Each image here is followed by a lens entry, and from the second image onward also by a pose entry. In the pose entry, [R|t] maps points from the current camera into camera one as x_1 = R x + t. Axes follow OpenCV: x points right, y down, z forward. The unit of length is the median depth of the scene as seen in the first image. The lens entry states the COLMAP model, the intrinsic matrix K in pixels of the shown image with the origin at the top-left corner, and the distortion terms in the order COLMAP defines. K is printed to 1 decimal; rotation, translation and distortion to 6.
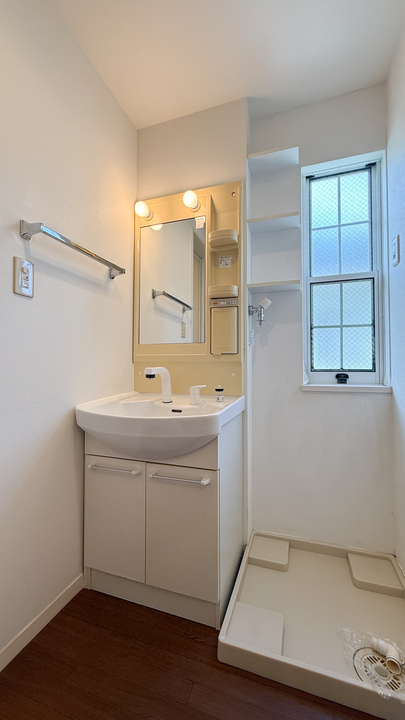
lens RADIAL K [[285.5, 0, 203.5], [0, 285.5, 360.2], [0, 0, 1]] dist [-0.001098, -0.000067]
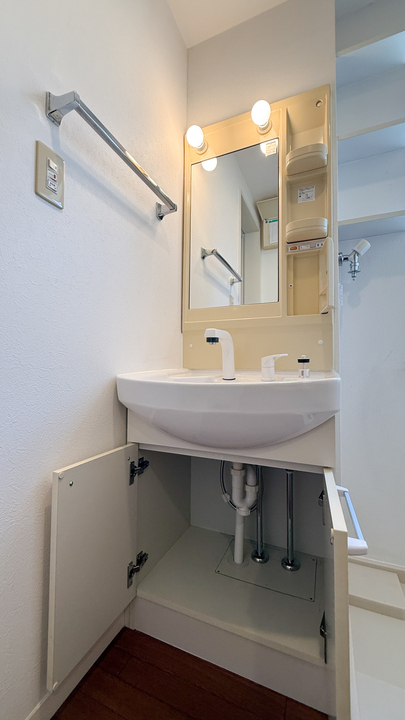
lens RADIAL K [[285.5, 0, 201.9], [0, 285.5, 361.0], [0, 0, 1]] dist [-0.001098, -0.000067]
pose [[0.997010, 0.003043, -0.077212, -0.141080], [-0.004146, 0.999892, -0.014130, 0.109112], [0.077160, 0.014408, 0.996915, 0.233314]]
